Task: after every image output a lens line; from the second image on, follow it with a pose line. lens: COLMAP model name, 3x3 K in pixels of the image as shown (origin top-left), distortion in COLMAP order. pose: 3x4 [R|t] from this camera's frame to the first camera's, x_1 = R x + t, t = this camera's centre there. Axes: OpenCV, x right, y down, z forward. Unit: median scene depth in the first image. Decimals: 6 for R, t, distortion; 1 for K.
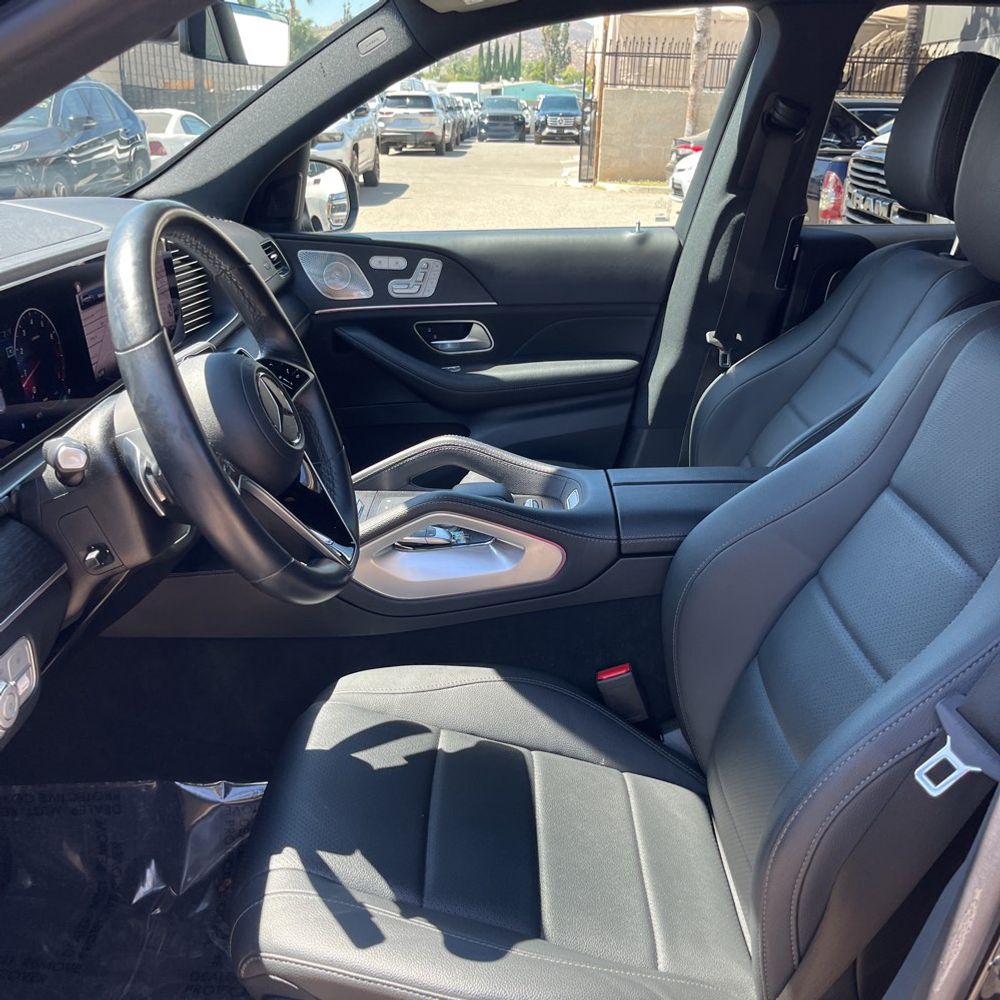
lens RADIAL K [[1031.5, 0, 474.5], [0, 1031.5, 500.7], [0, 0, 1]] dist [-0.009595, 0.007741]
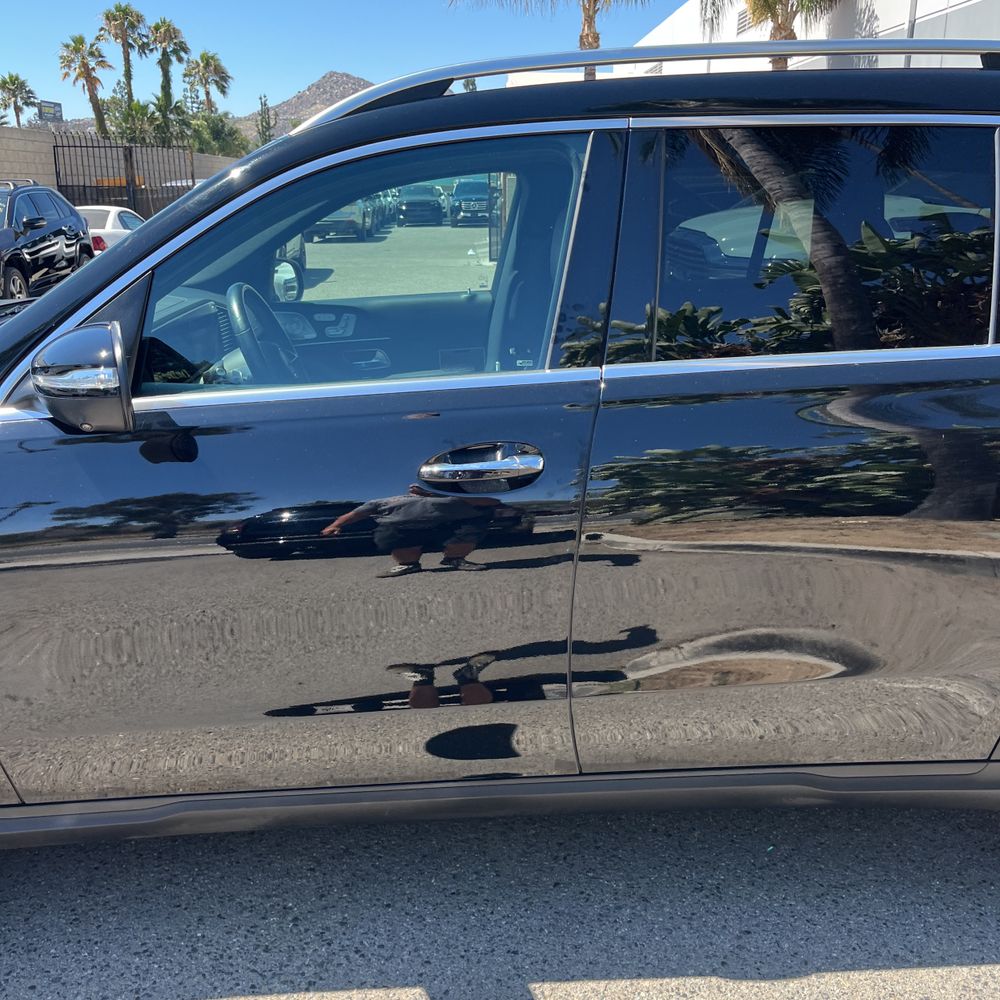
lens RADIAL K [[1011.8, 0, 500.0], [0, 1011.8, 500.0], [0, 0, 1]] dist [0.079124, -0.089427]
pose [[0.994758, -0.053542, 0.087122, 0.004061], [0.059514, 0.995945, -0.067463, 0.019325], [-0.083156, 0.072294, 0.993911, -0.064856]]
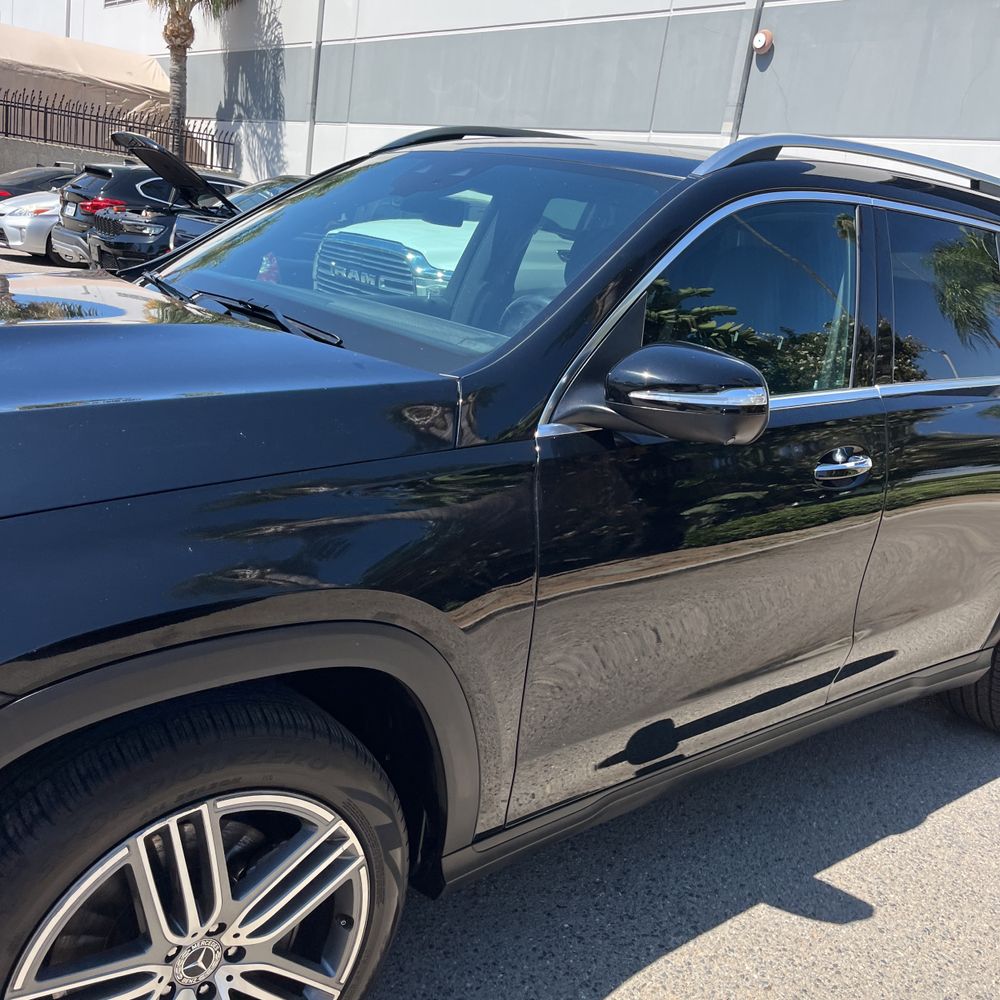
lens RADIAL K [[1024.7, 0, 505.9], [0, 1024.7, 494.4], [0, 0, 1]] dist [0.040285, -0.037239]
pose [[0.739192, -0.099947, 0.666037, -0.100622], [0.133132, 0.991098, 0.000972, 0.007467], [-0.660205, 0.087953, 0.745918, -0.033744]]
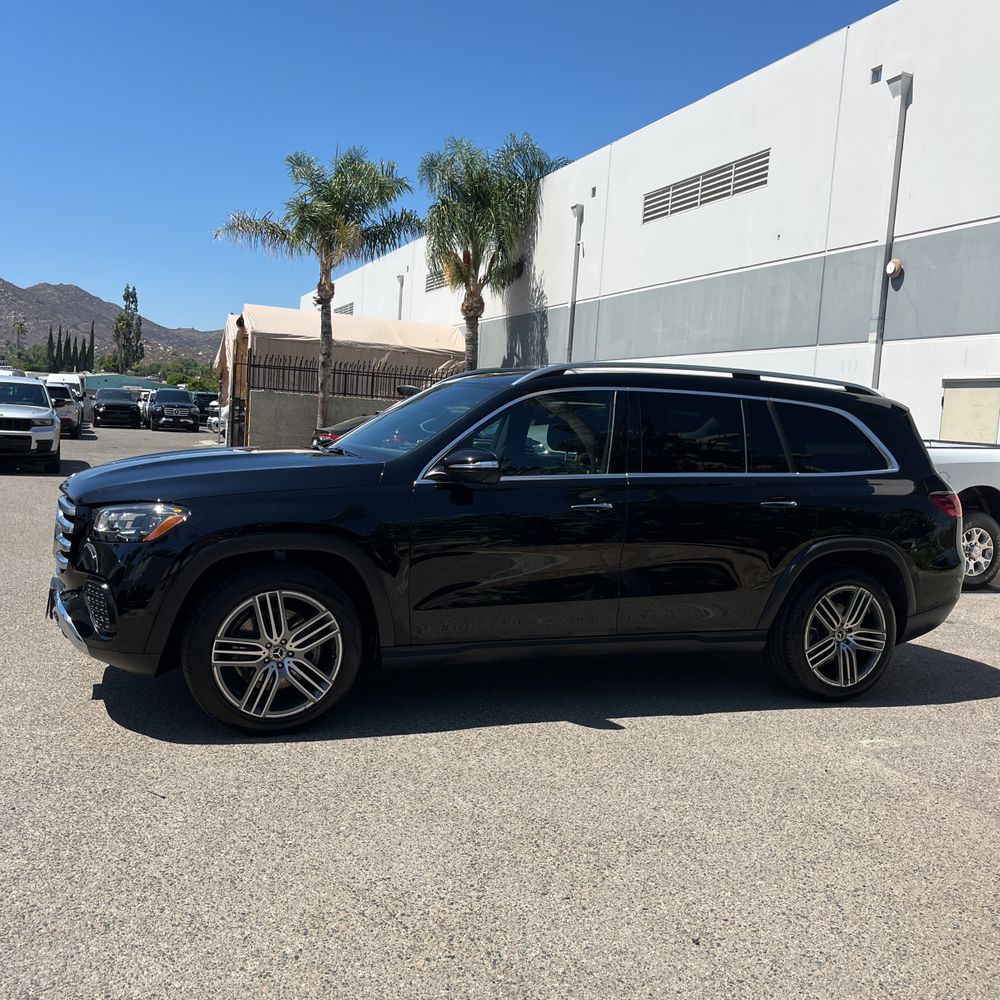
lens RADIAL K [[1011.8, 0, 500.0], [0, 1011.8, 500.0], [0, 0, 1]] dist [0.079124, -0.089427]
pose [[0.909314, -0.003871, 0.416093, -0.119032], [0.114414, 0.963740, -0.241072, 0.068006], [-0.400072, 0.266817, 0.876785, -0.188281]]
